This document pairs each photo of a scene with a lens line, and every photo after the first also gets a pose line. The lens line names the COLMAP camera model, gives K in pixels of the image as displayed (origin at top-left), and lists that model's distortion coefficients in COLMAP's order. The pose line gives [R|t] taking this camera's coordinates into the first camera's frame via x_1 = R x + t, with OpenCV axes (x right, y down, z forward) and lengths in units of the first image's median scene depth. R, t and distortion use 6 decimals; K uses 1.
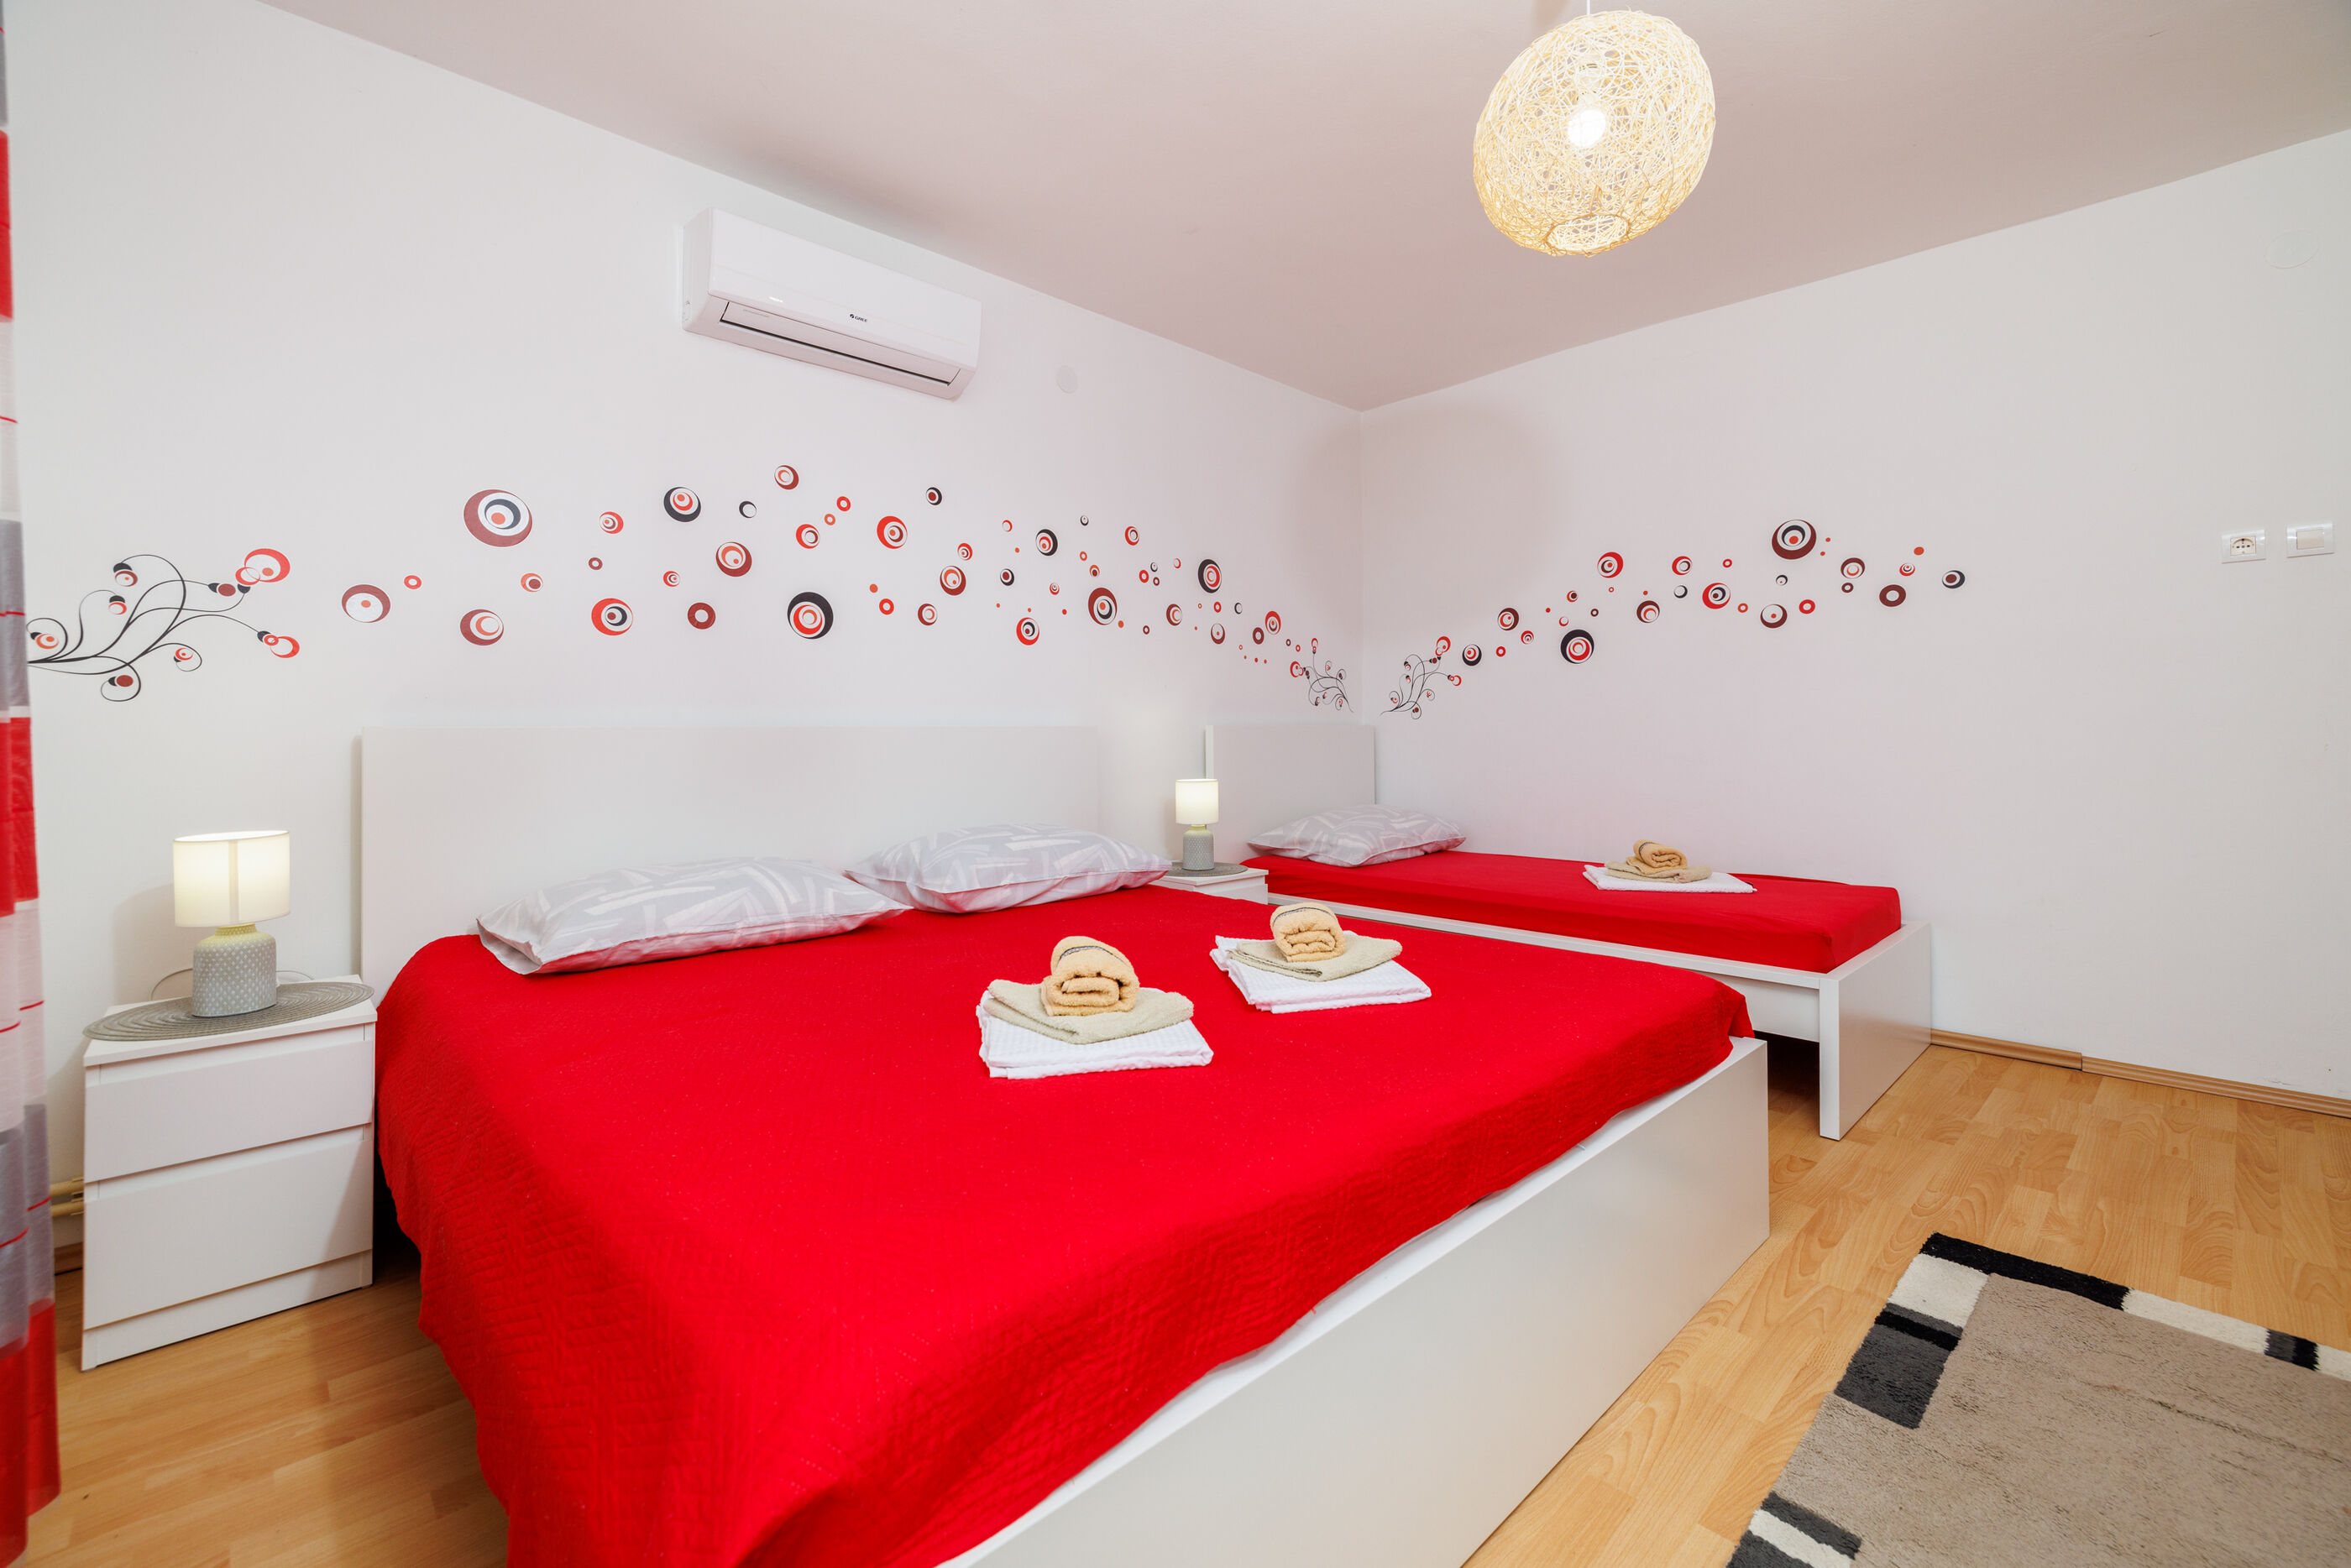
lens RADIAL K [[1012.6, 0, 1195.2], [0, 1012.6, 725.6], [0, 0, 1]] dist [0.004100, 0.001347]
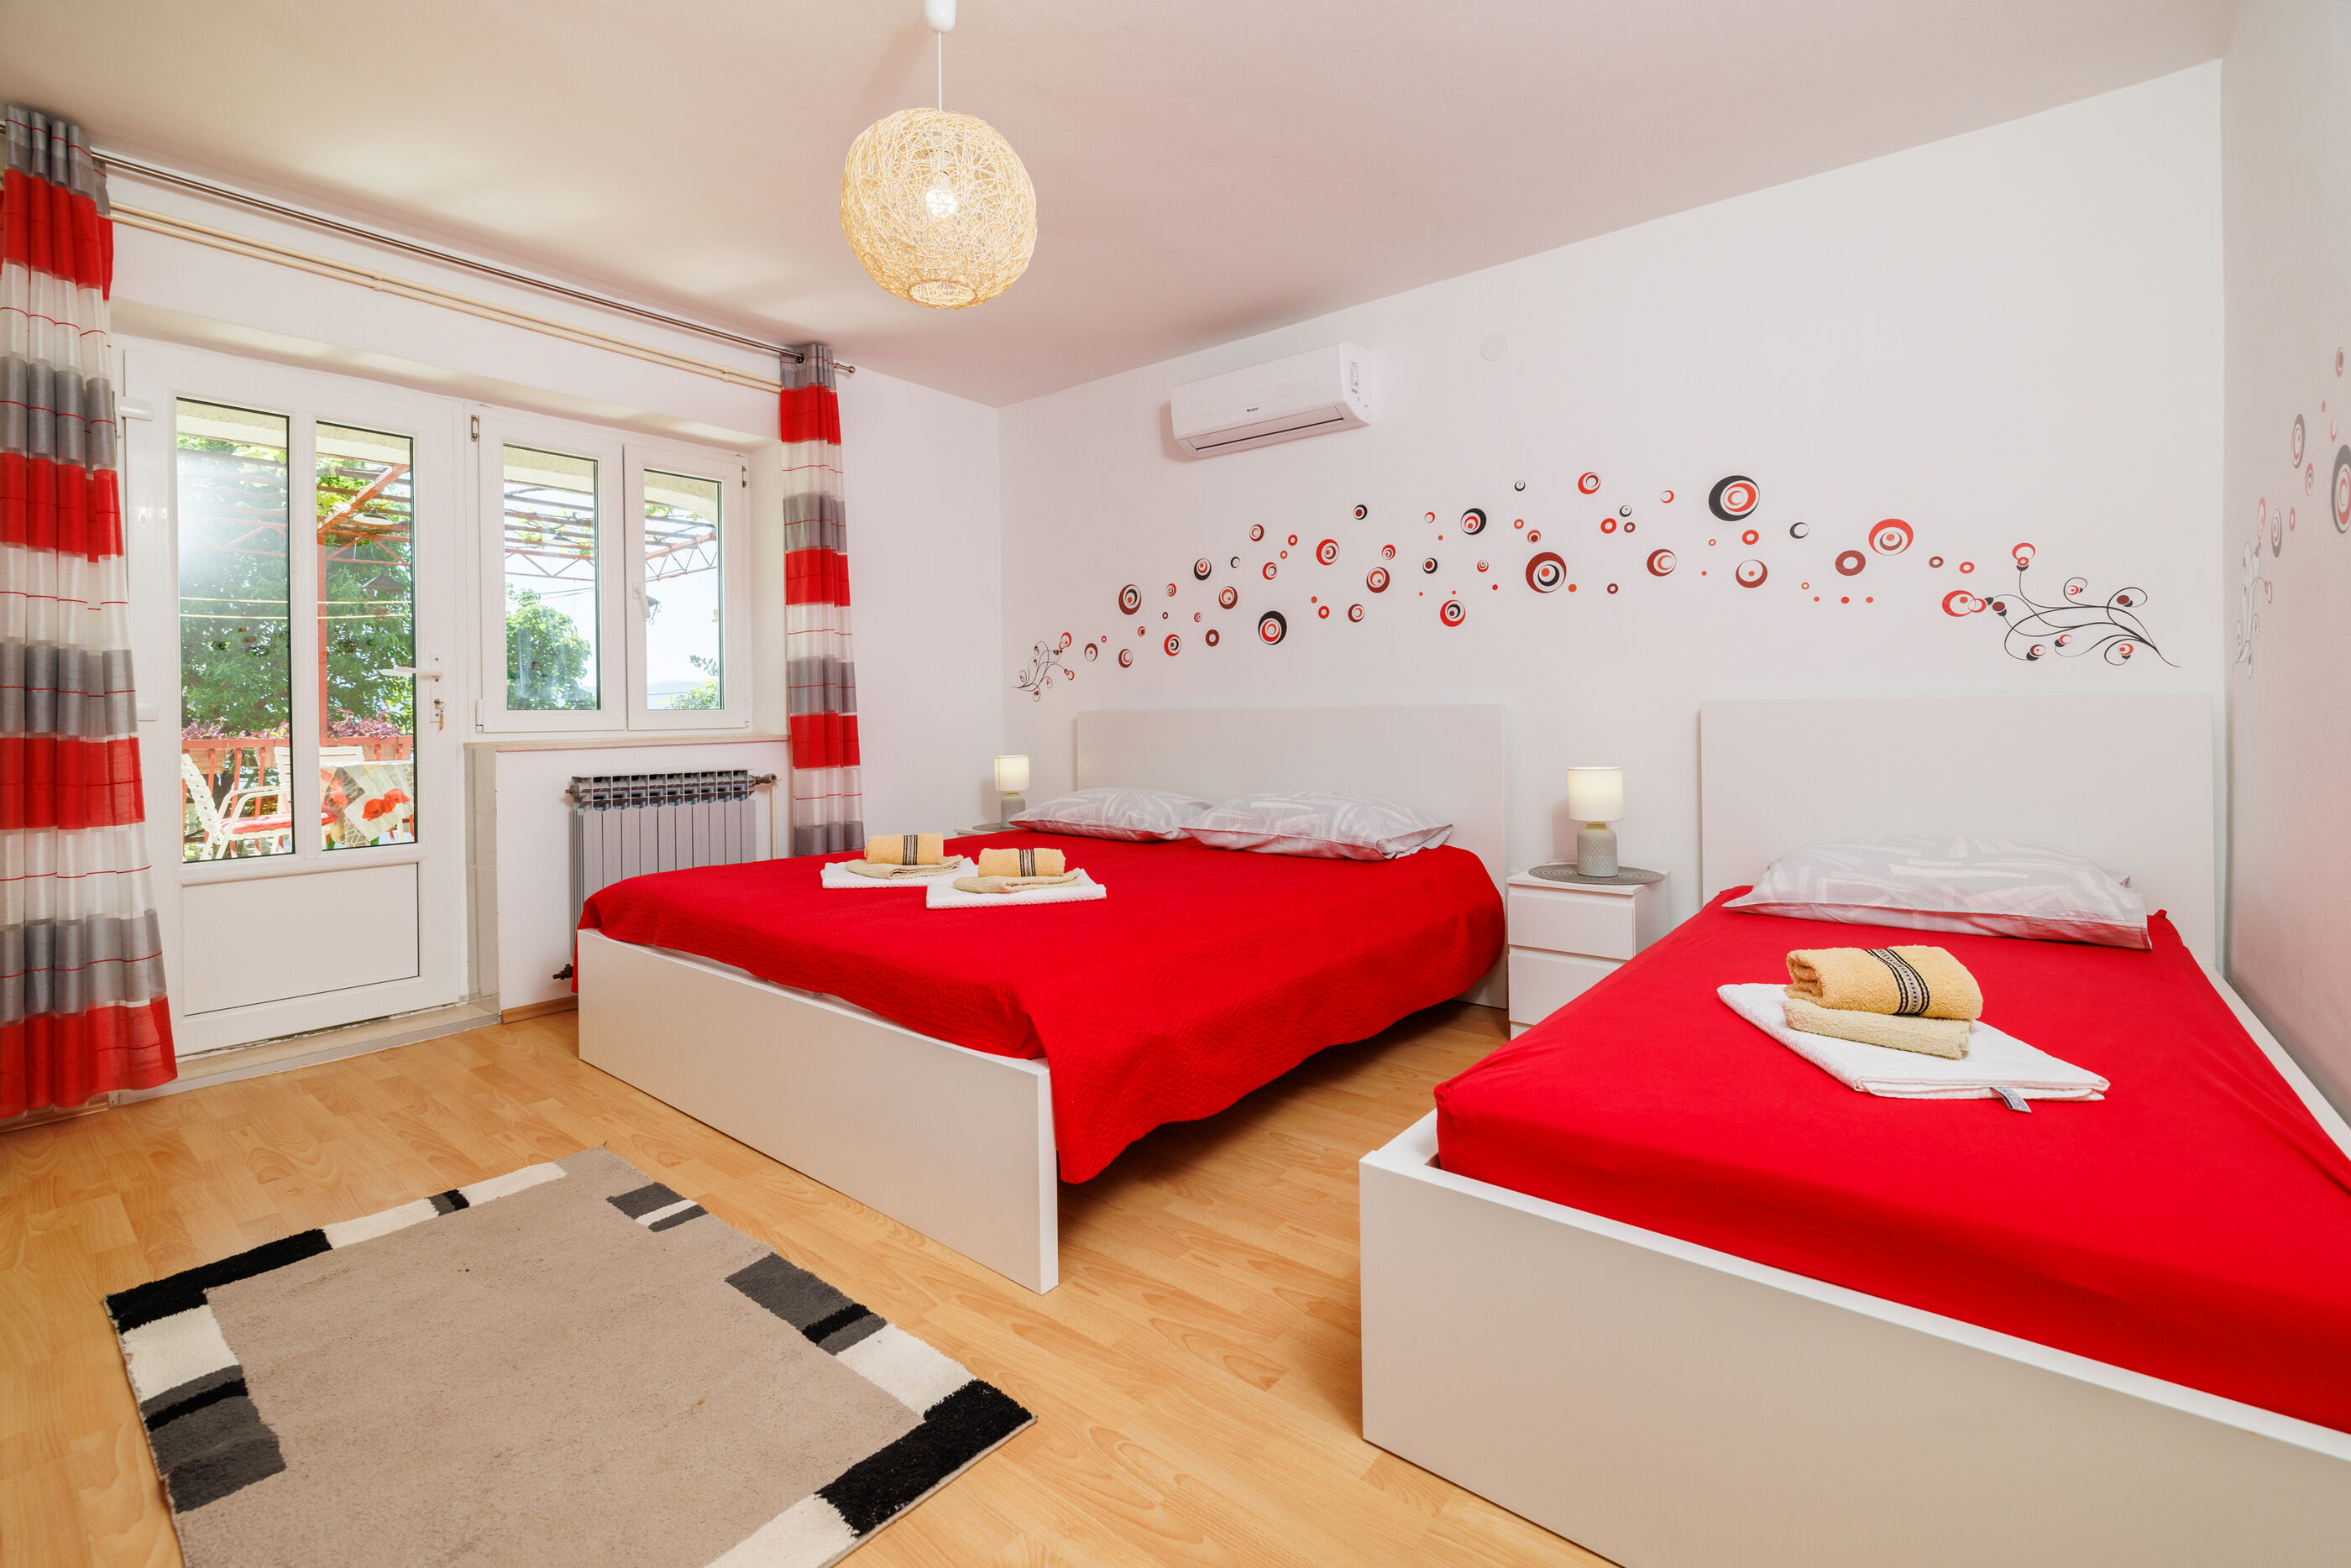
lens RADIAL K [[1012.6, 0, 1156.5], [0, 1012.6, 724.7], [0, 0, 1]] dist [0.004100, 0.001347]
pose [[0.108515, 0.013853, -0.993998, 0.788157], [0.015585, 0.999756, 0.015634, -0.000388], [0.993973, -0.017188, 0.108273, 0.555315]]
